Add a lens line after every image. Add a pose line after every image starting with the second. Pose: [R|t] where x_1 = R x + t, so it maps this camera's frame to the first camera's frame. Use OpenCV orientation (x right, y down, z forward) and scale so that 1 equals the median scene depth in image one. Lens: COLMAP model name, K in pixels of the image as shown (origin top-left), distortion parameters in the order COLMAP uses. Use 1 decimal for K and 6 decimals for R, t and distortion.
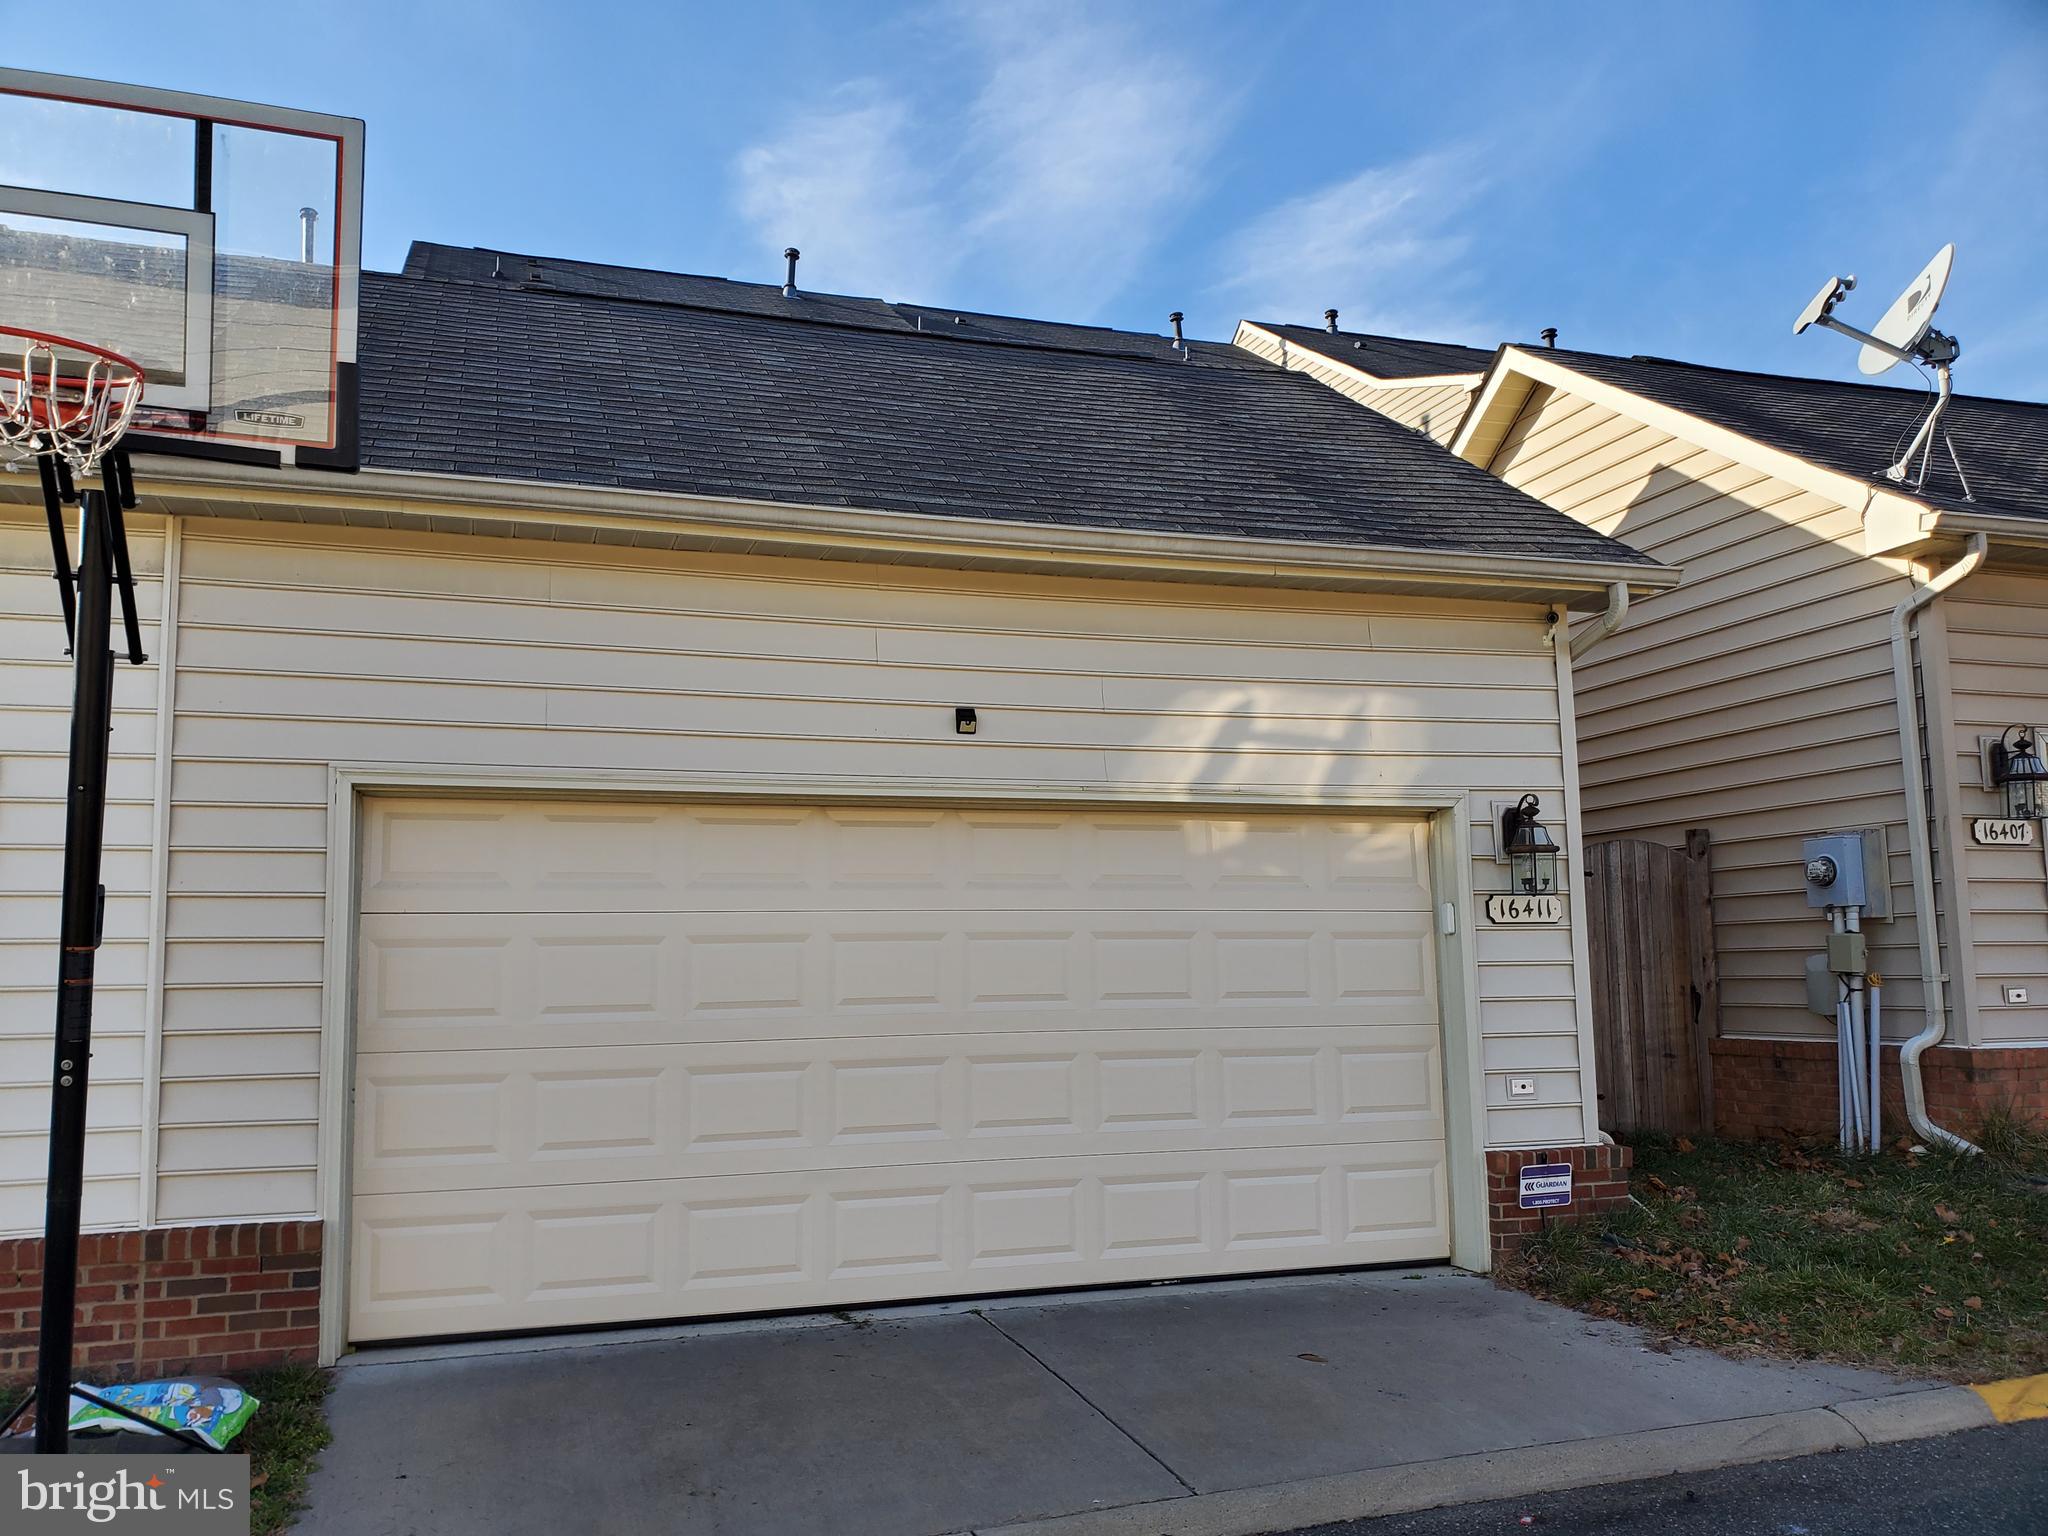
lens RADIAL K [[1588.5, 0, 1025.9], [0, 1588.5, 816.1], [0, 0, 1]] dist [0.007242, 0.006927]
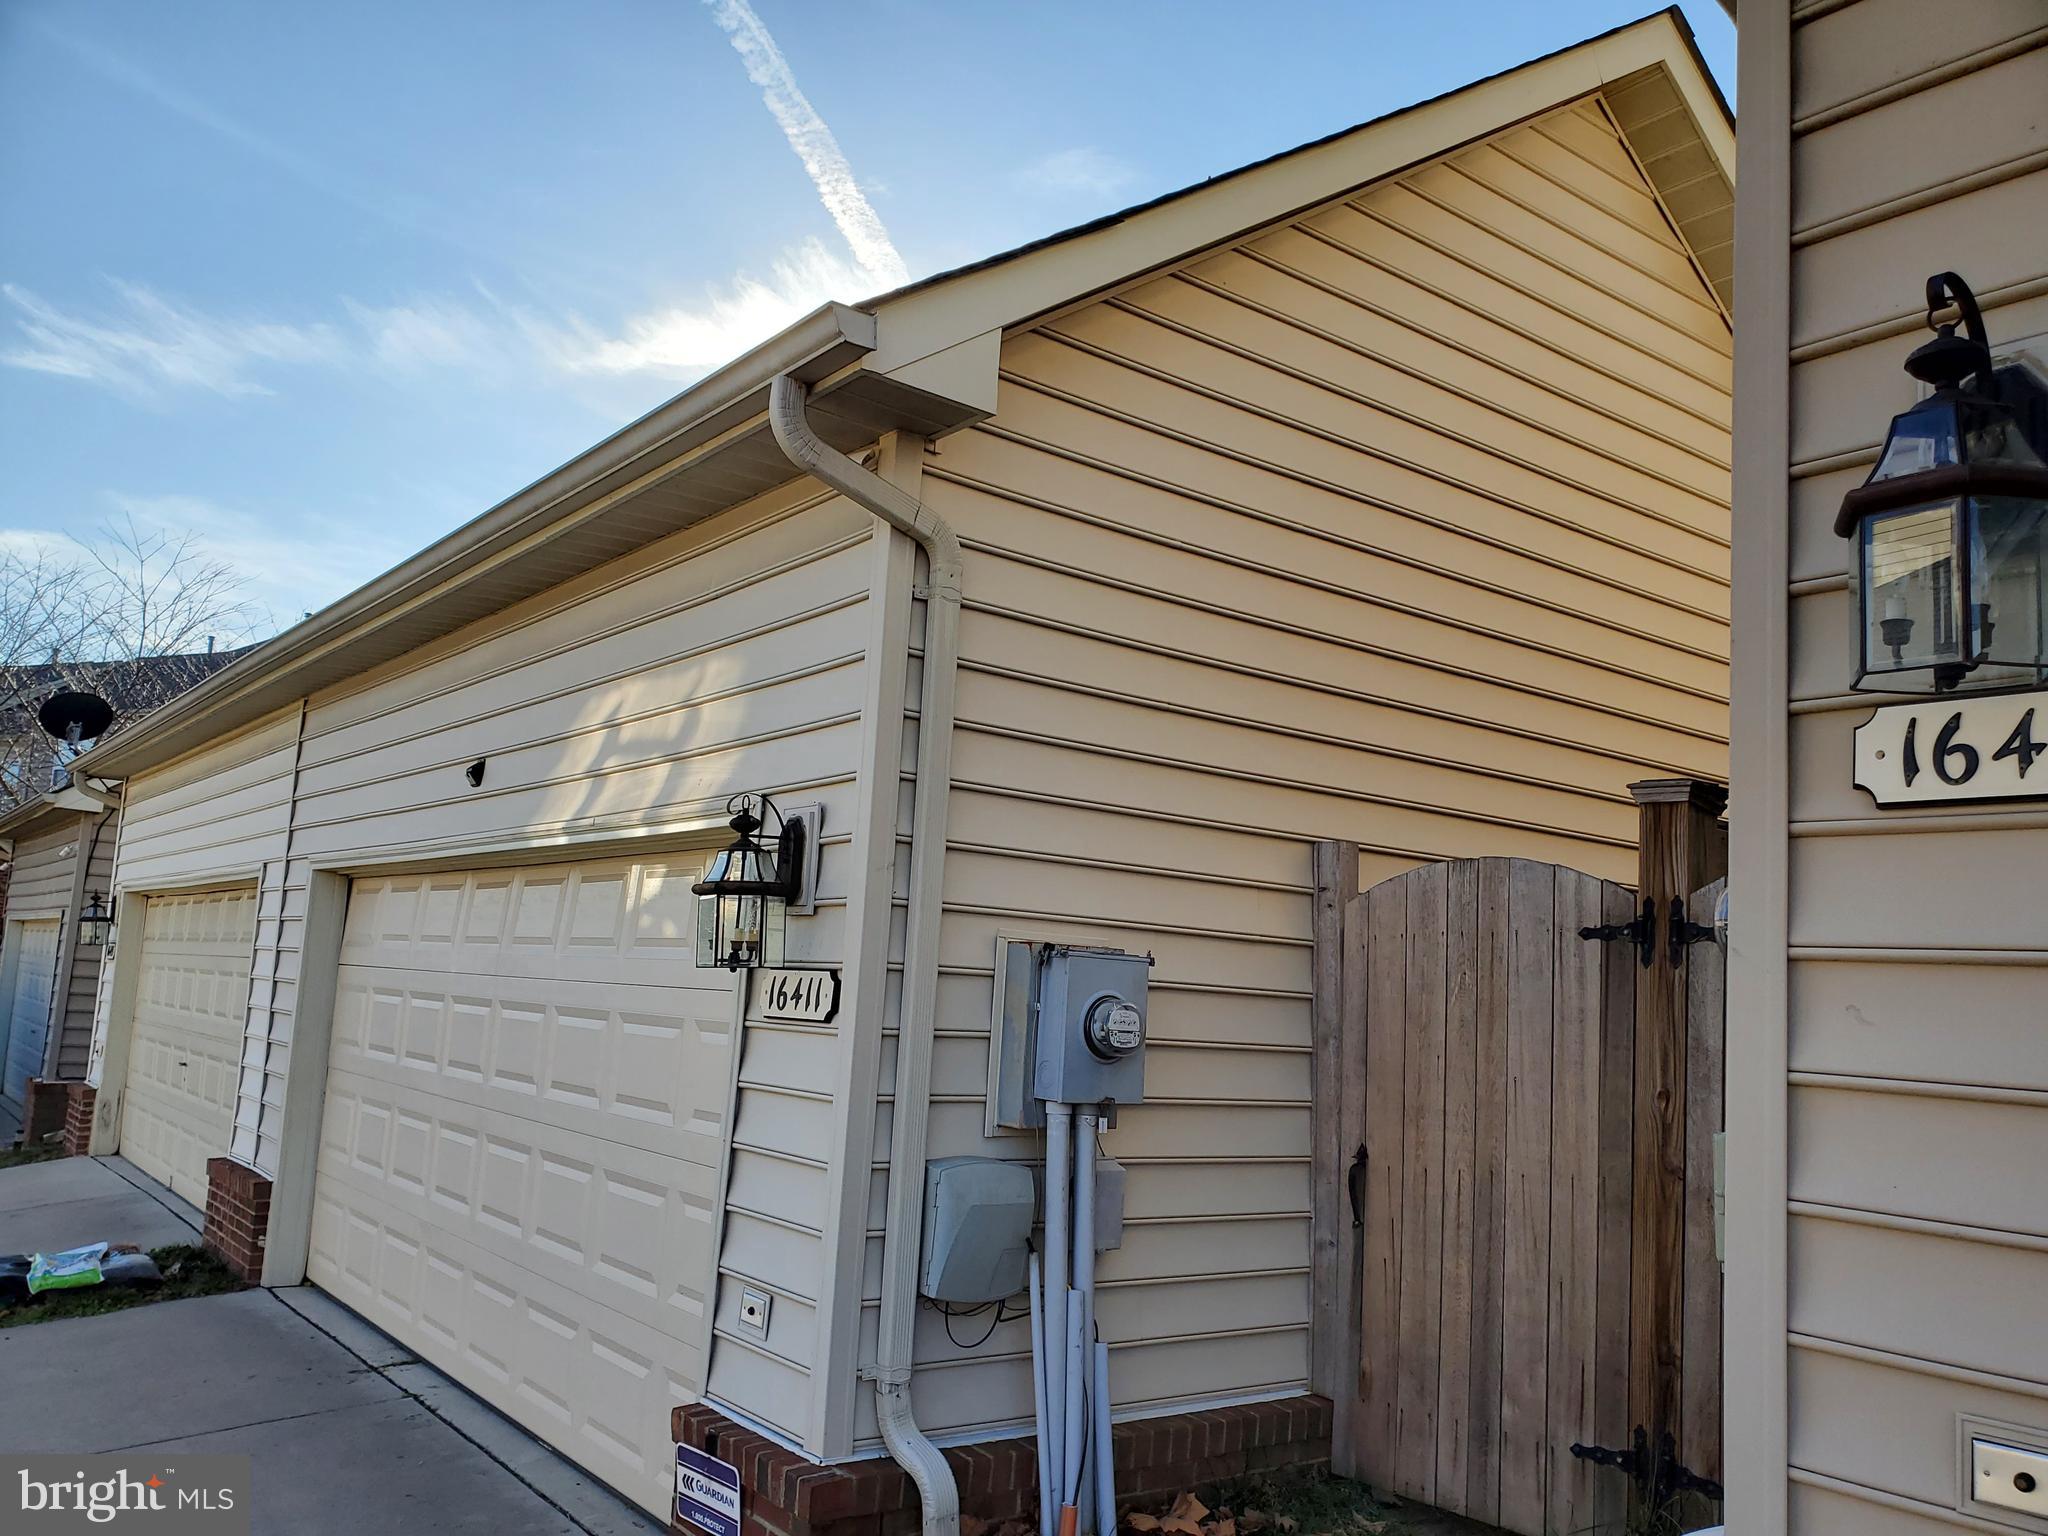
lens RADIAL K [[1588.5, 0, 1025.9], [0, 1588.5, 816.1], [0, 0, 1]] dist [0.007242, 0.006927]
pose [[0.339190, -0.070089, -0.938103, 0.900142], [0.041633, 0.997362, -0.059463, 0.033253], [0.939796, -0.018887, 0.341213, 0.913551]]
